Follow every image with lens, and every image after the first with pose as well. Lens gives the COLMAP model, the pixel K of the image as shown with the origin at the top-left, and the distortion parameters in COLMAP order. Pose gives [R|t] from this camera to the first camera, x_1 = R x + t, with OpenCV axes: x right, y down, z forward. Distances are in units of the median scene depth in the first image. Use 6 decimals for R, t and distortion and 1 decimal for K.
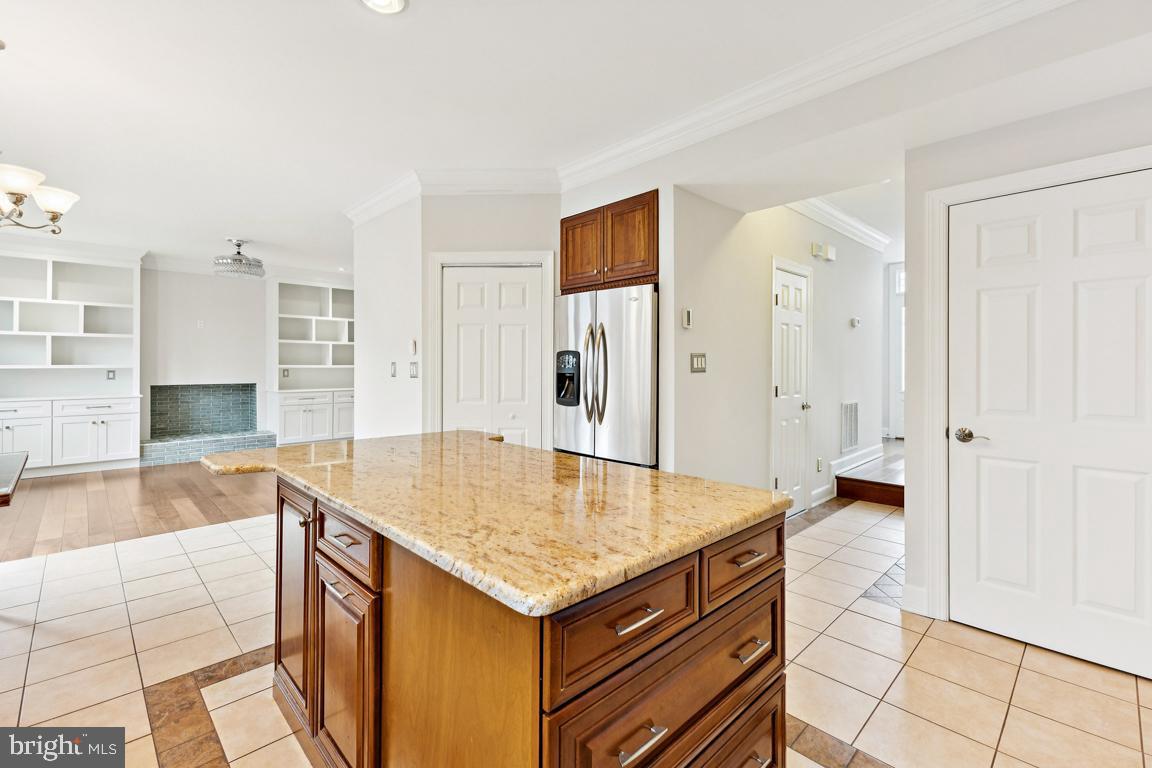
lens RADIAL K [[504.3, 0, 575.0], [0, 504.3, 365.4], [0, 0, 1]] dist [0.011104, -0.002288]
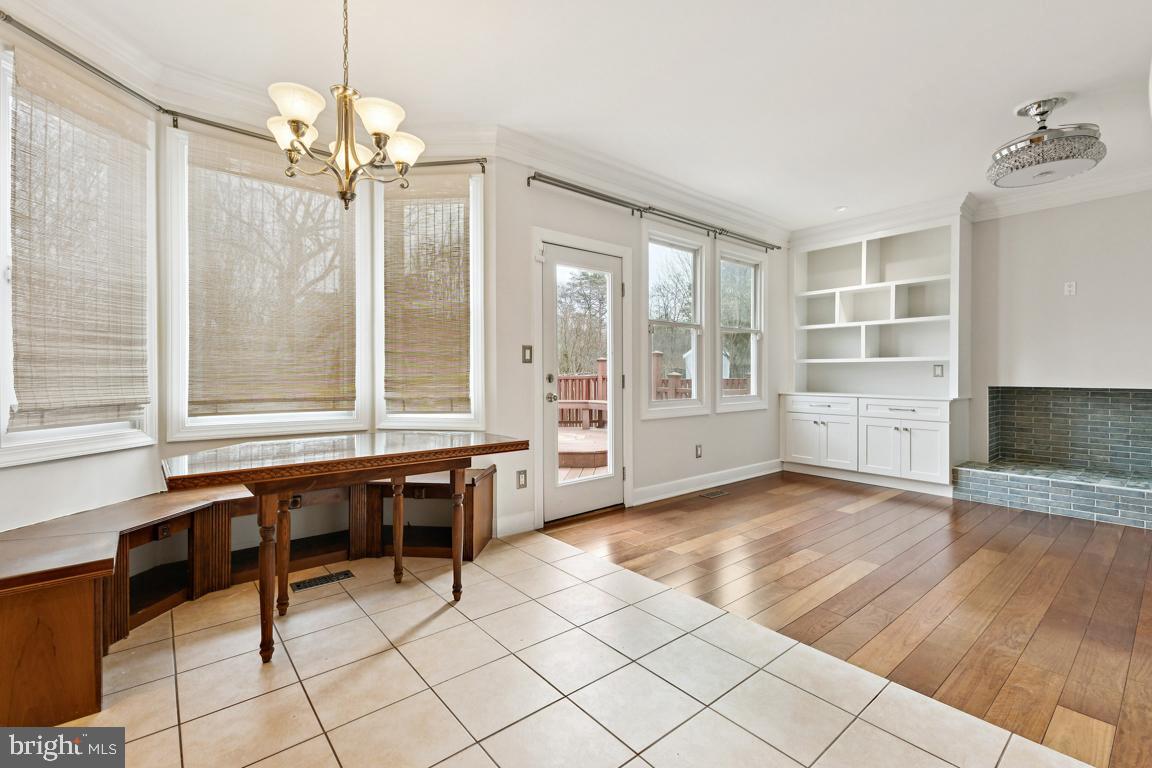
lens RADIAL K [[504.3, 0, 584.6], [0, 504.3, 377.7], [0, 0, 1]] dist [0.011104, -0.002288]
pose [[-0.068576, 0.009542, -0.997600, -0.111402], [-0.003642, 0.999945, 0.009815, 0.025636], [0.997639, 0.004306, -0.068537, 0.555260]]
